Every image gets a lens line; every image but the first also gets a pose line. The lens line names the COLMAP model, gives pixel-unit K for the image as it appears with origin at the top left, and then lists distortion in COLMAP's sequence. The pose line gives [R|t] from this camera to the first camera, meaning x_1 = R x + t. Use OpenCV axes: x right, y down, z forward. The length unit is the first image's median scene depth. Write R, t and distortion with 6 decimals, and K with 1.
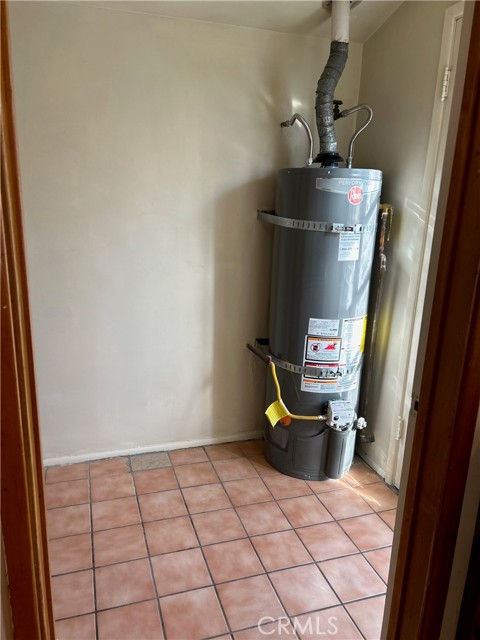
lens RADIAL K [[484.5, 0, 236.3], [0, 484.5, 322.1], [0, 0, 1]] dist [0.061761, -0.068863]
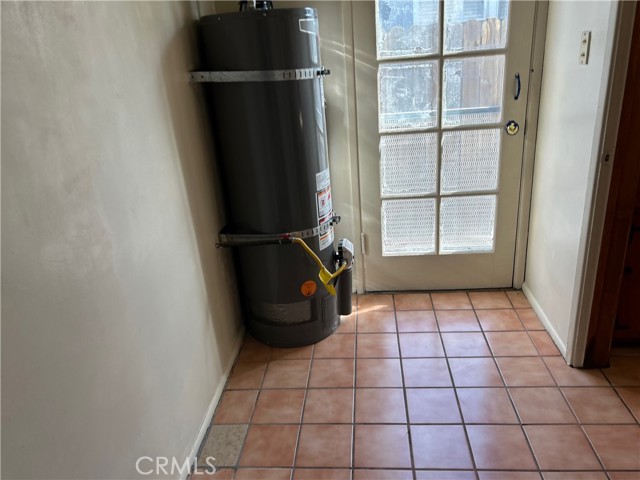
lens RADIAL K [[484.5, 0, 318.2], [0, 484.5, 236.2], [0, 0, 1]] dist [0.061761, -0.068863]
pose [[0.373850, -0.403014, 0.835354, -0.655532], [0.315021, 0.902294, 0.294326, -0.169442], [-0.872352, 0.153120, 0.464280, 0.551516]]
